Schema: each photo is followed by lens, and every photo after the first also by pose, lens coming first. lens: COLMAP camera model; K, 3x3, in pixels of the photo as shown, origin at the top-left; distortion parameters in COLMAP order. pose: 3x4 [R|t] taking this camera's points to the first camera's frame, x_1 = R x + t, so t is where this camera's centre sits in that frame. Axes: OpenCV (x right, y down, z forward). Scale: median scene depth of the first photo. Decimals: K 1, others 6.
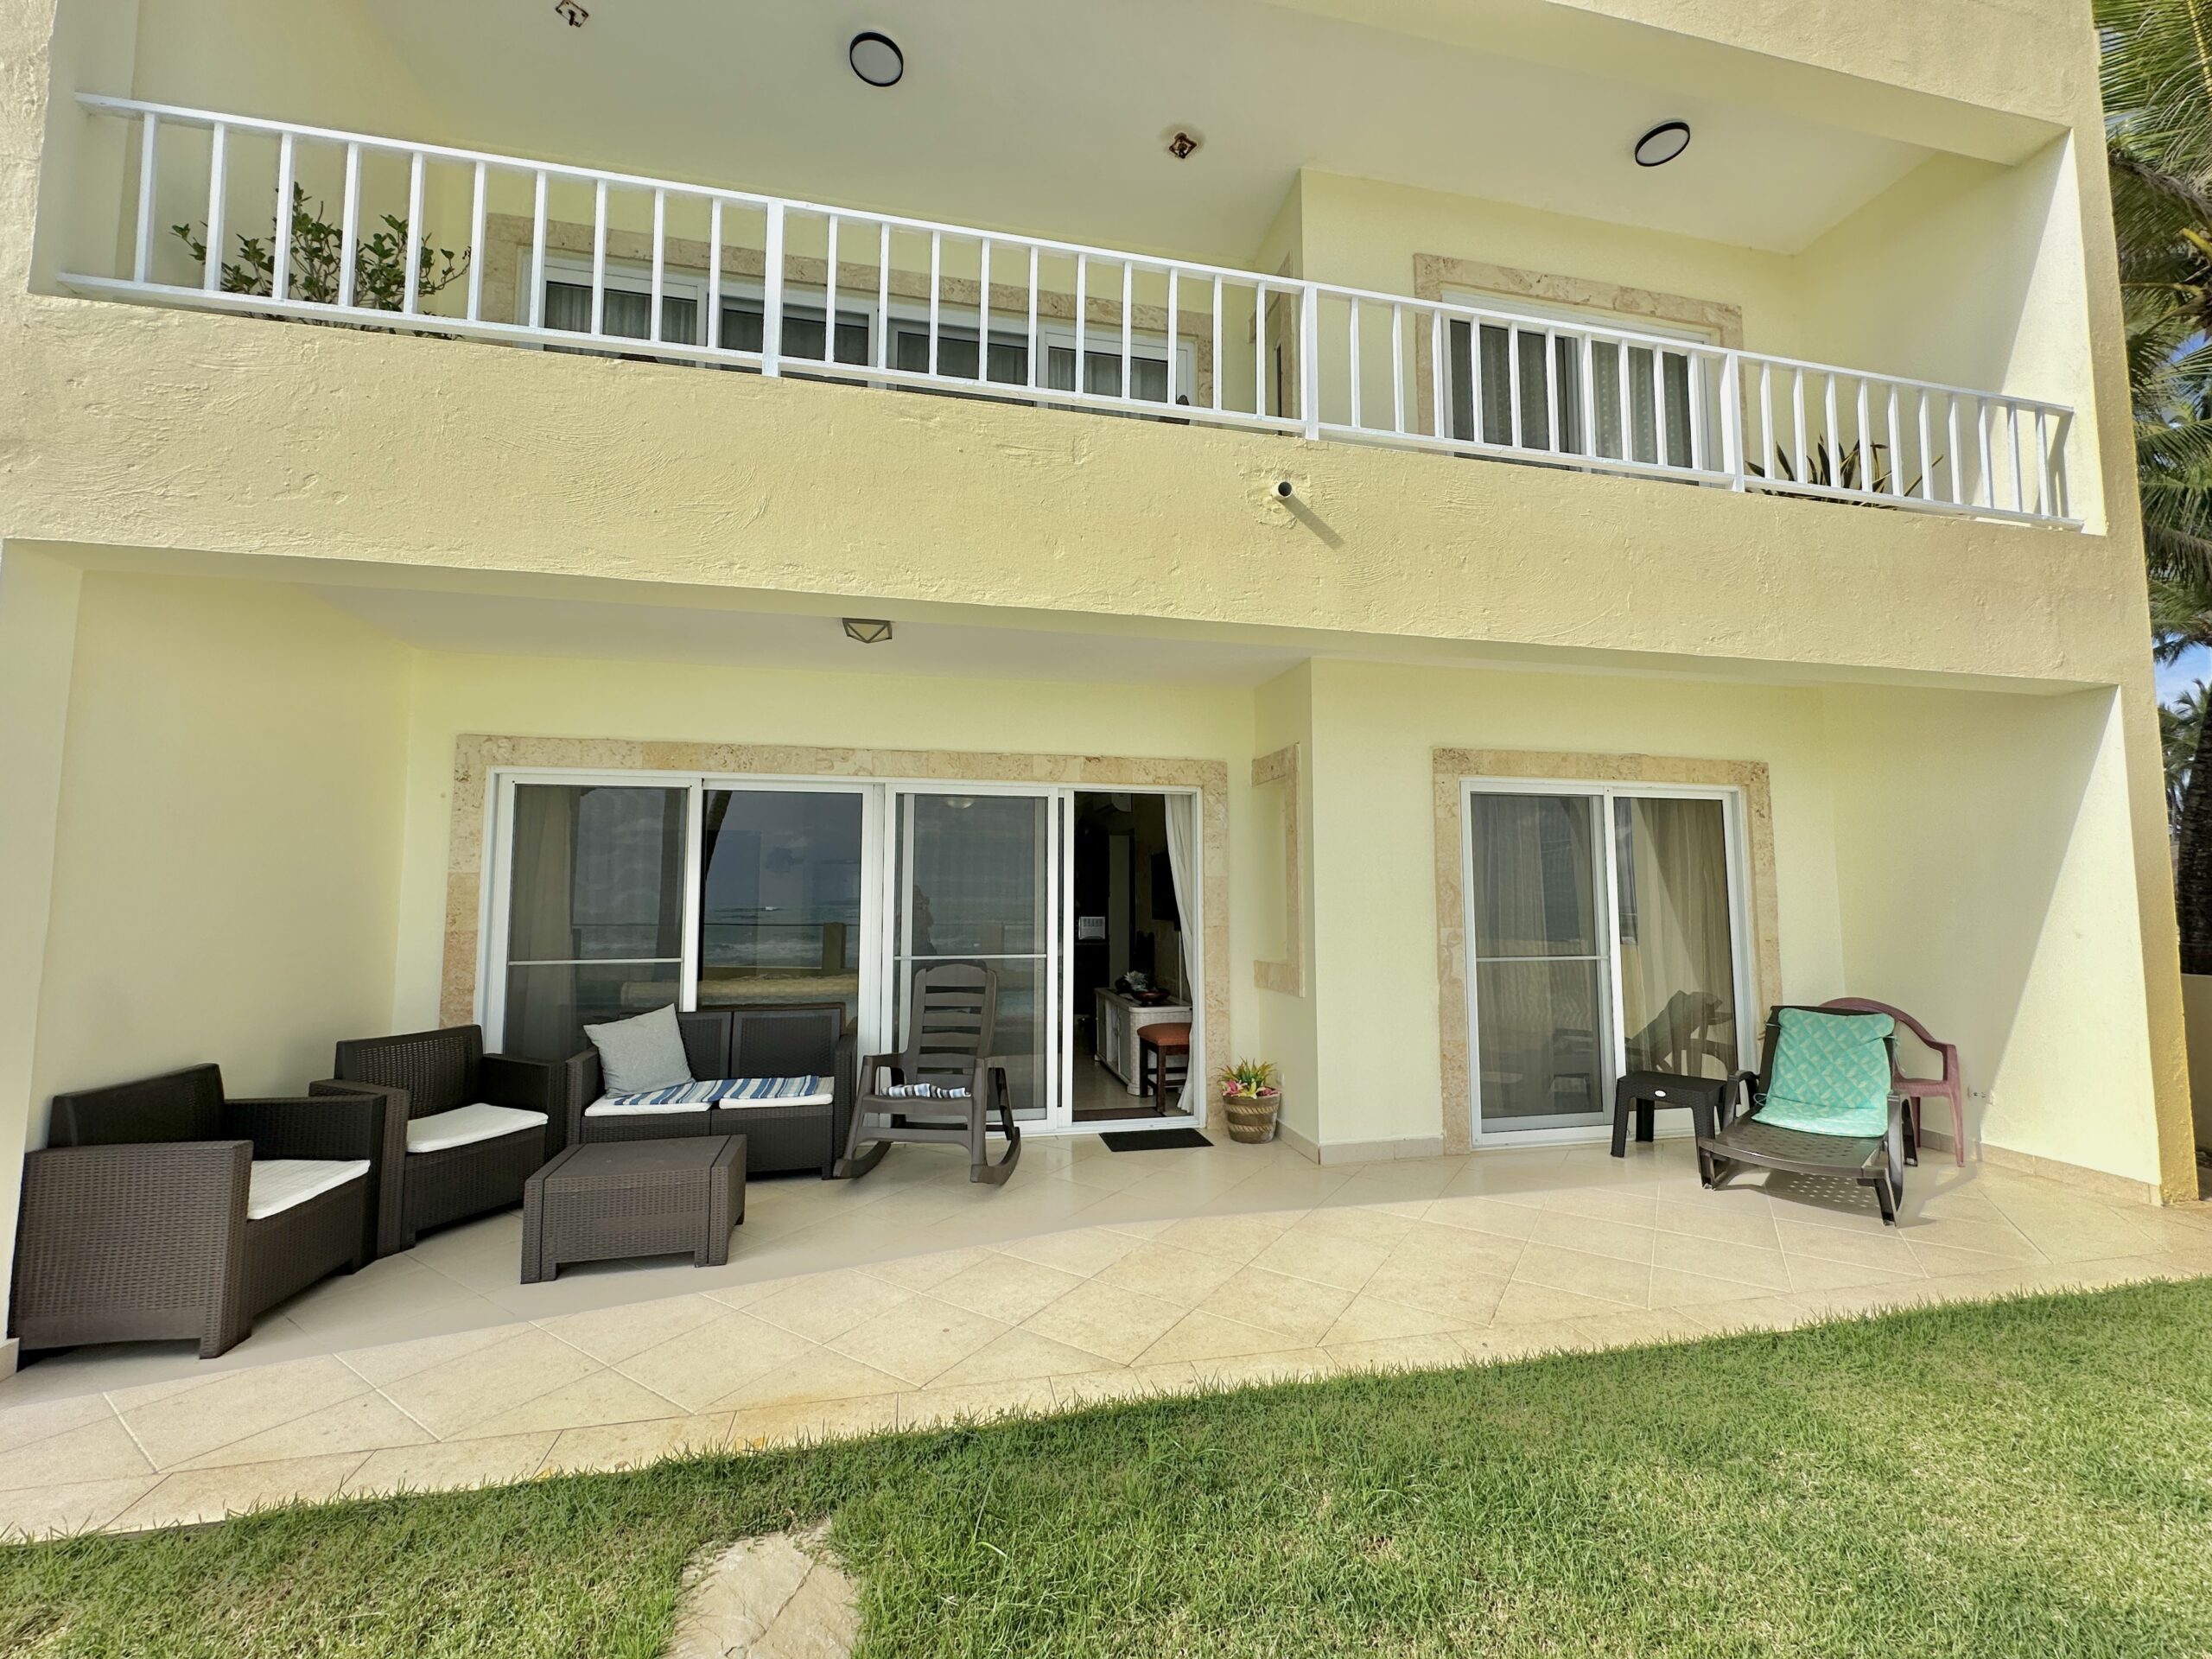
lens RADIAL K [[882.1, 0, 1106.0], [0, 882.1, 829.5], [0, 0, 1]] dist [-0.002383, 0.000135]
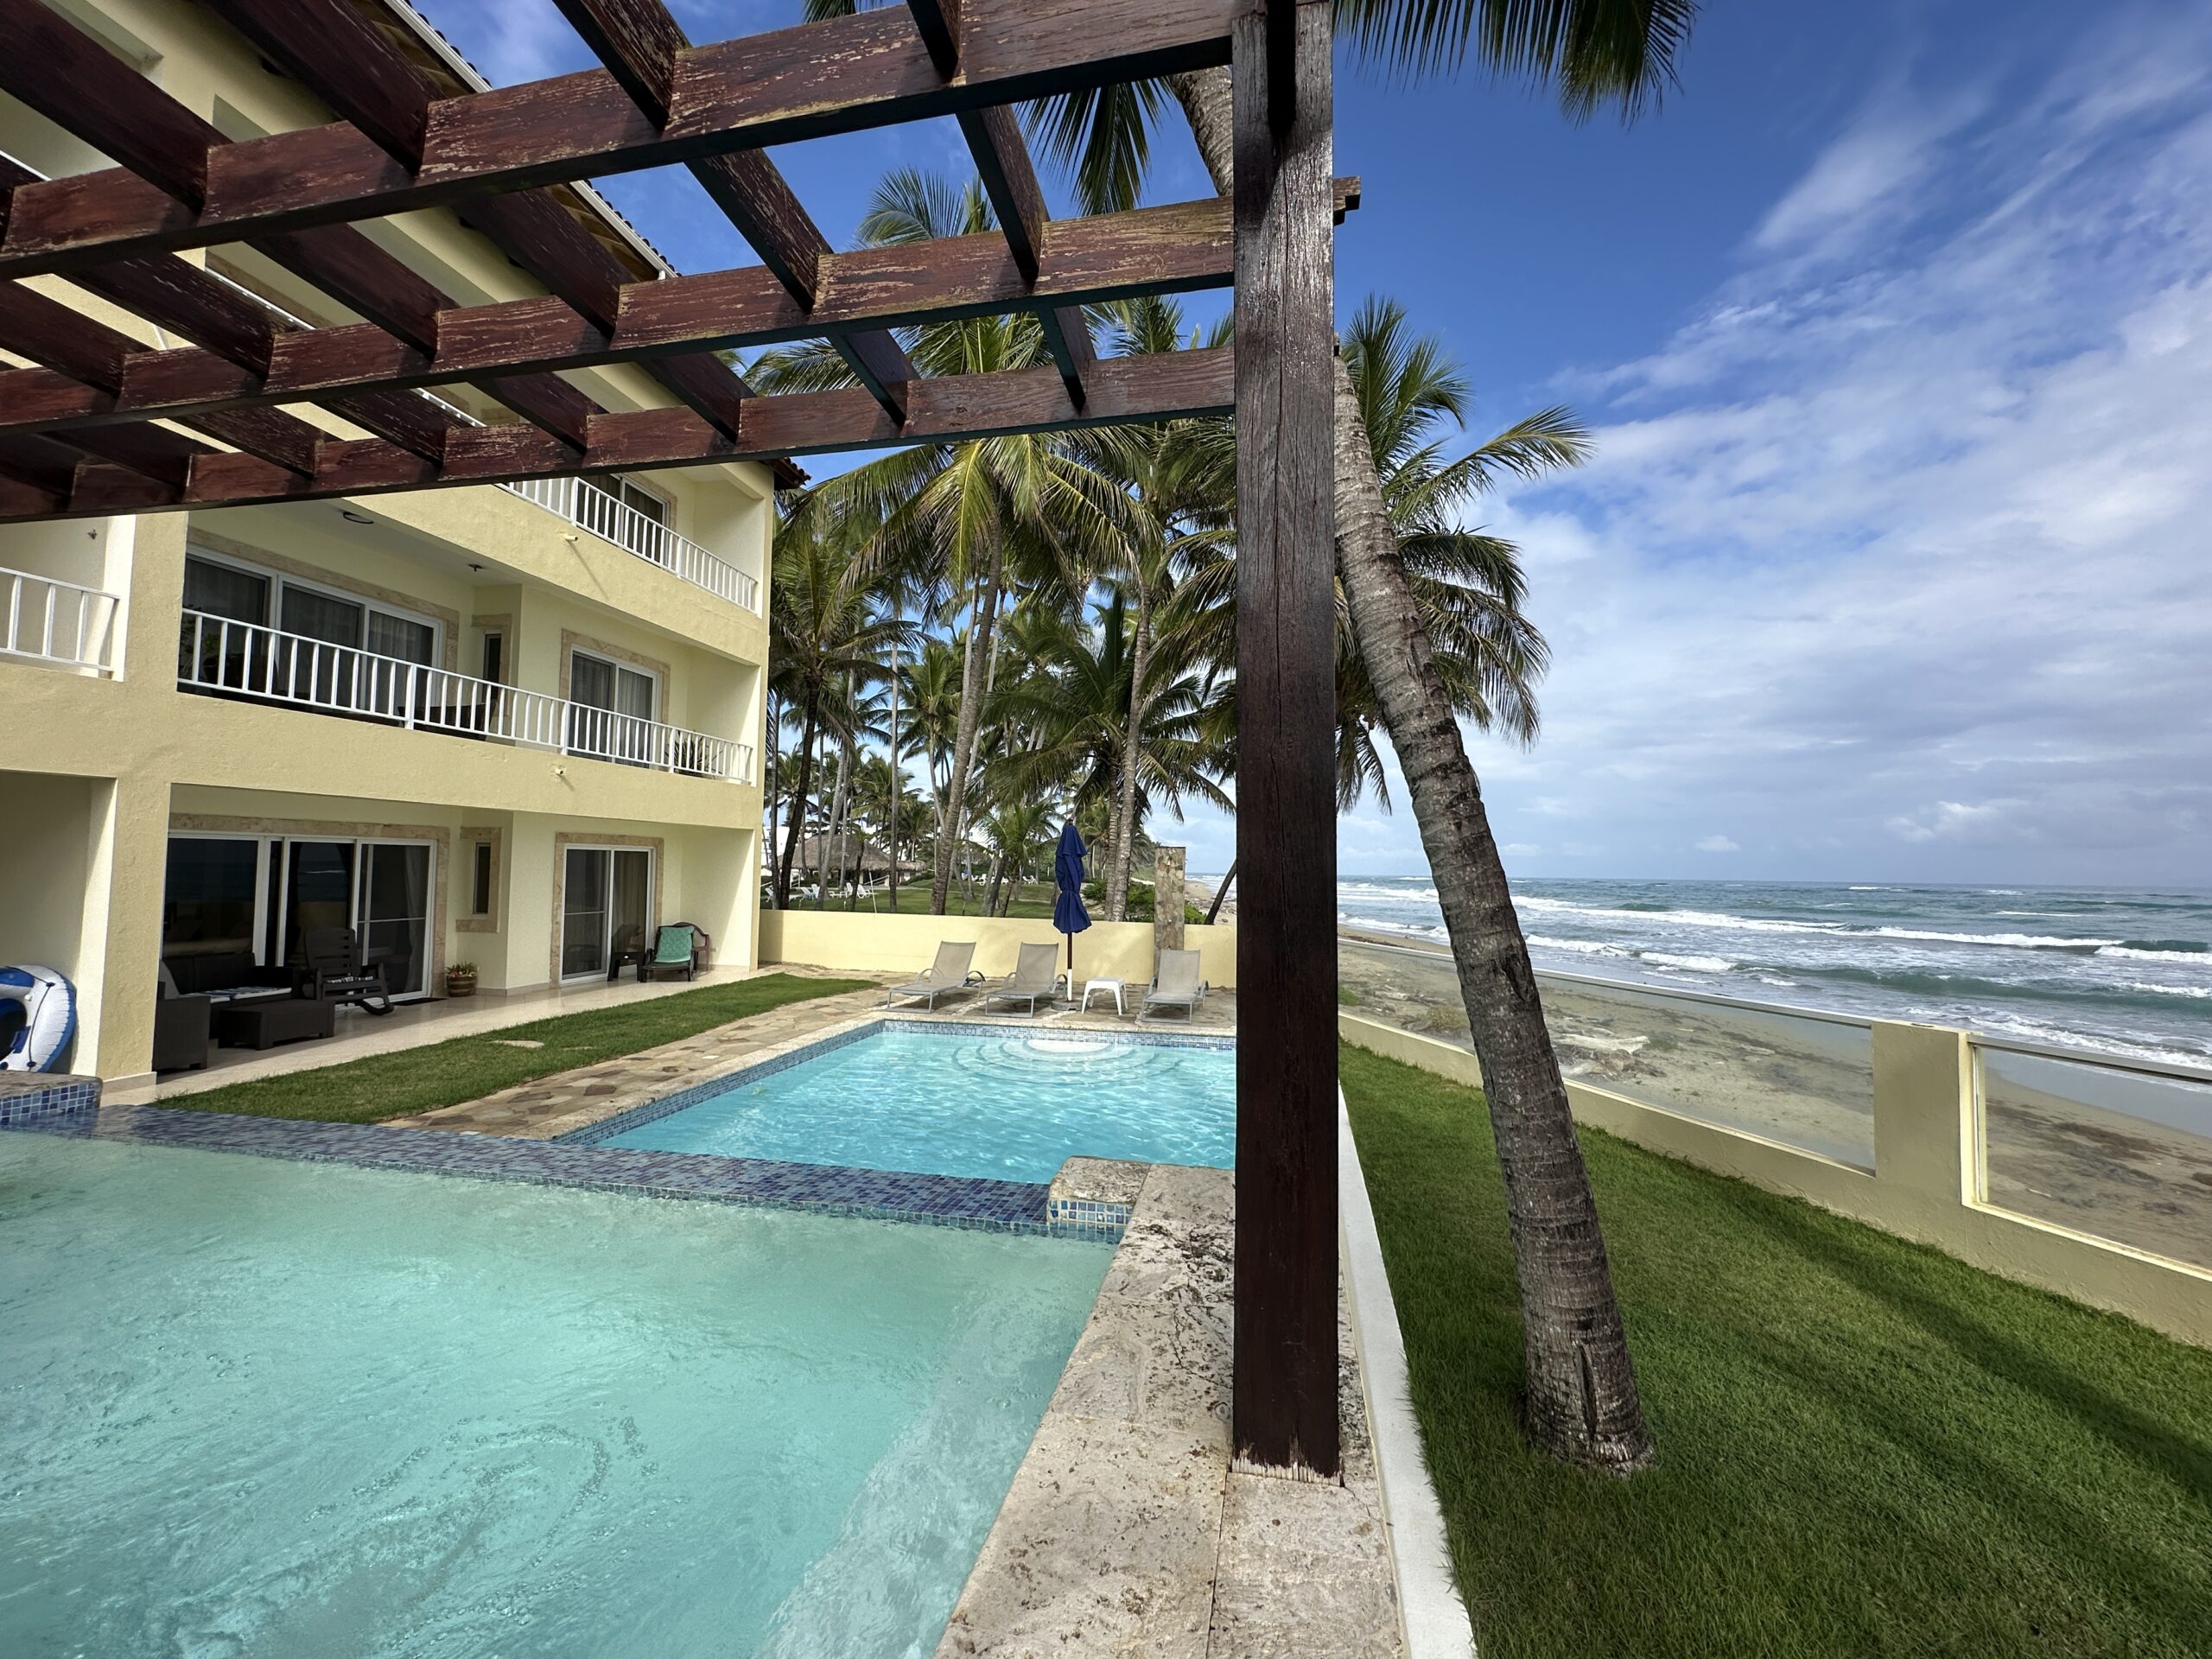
lens RADIAL K [[882.1, 0, 1106.0], [0, 882.1, 829.5], [0, 0, 1]] dist [-0.002383, 0.000135]
pose [[0.386376, 0.045557, 0.921215, -1.379063], [-0.087829, 0.996058, -0.012422, -0.210975], [-0.918150, -0.076110, 0.388854, -1.469440]]
